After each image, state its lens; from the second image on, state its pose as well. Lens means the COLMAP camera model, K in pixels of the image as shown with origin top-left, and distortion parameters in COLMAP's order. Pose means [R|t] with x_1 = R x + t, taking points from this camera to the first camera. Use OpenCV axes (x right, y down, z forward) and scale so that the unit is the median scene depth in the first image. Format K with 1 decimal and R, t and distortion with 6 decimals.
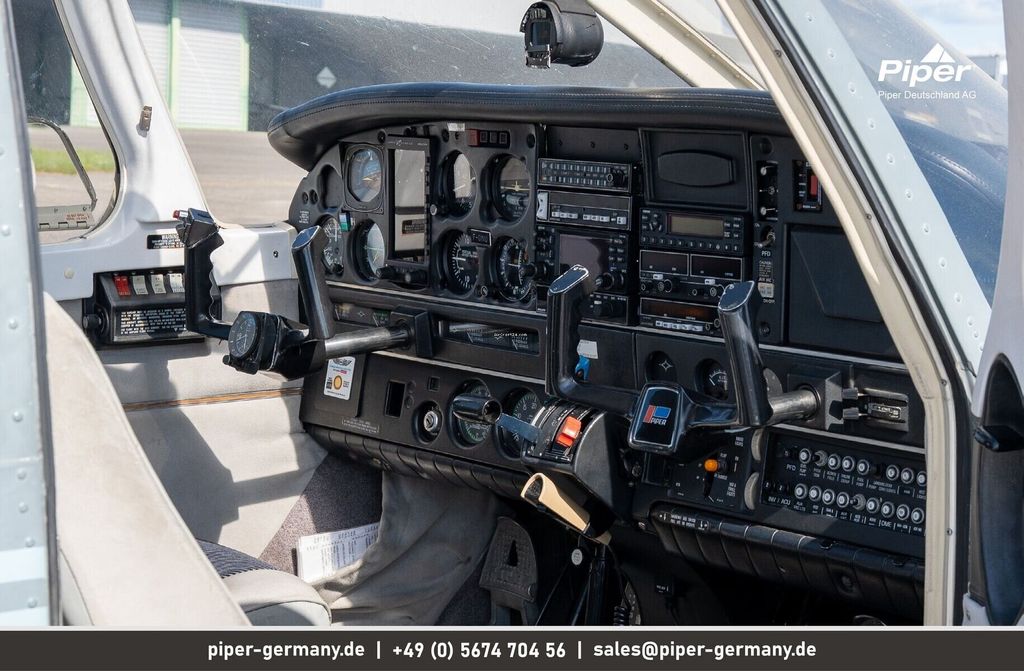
lens RADIAL K [[2689.0, 0, 512.0], [0, 2689.0, 335.5], [0, 0, 1]] dist [-0.349767, 0.204054]
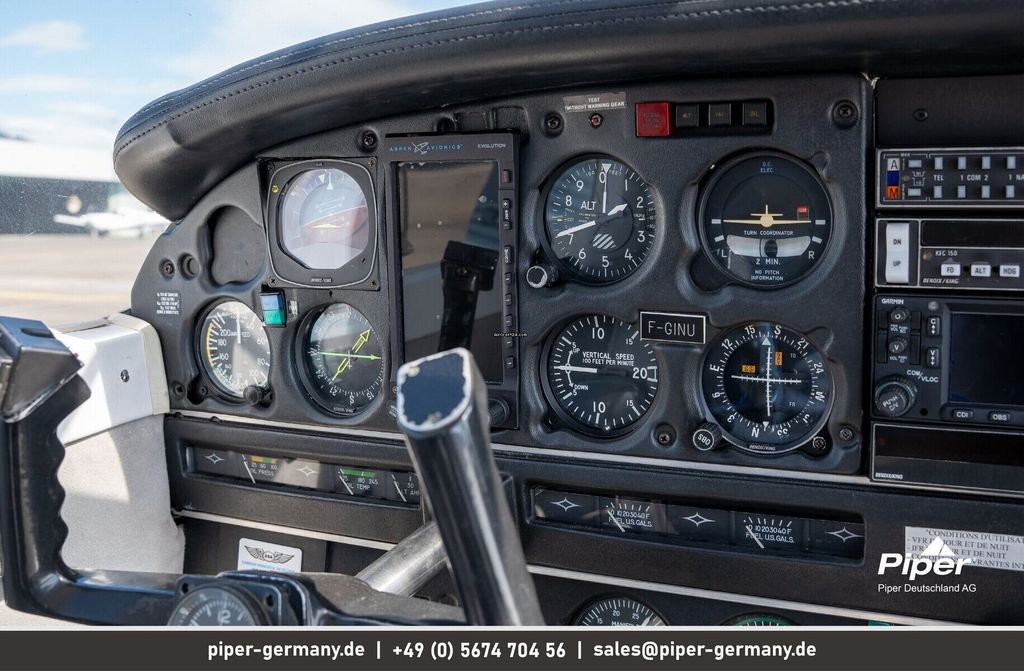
lens RADIAL K [[1146.1, 0, 512.0], [0, 1146.1, 335.5], [0, 0, 1]] dist [0.072376, 0.000905]
pose [[0.902436, -0.092164, 0.420851, -0.118582], [0.079569, 0.995700, 0.047430, -0.044787], [-0.423413, -0.009316, 0.905889, 0.780739]]
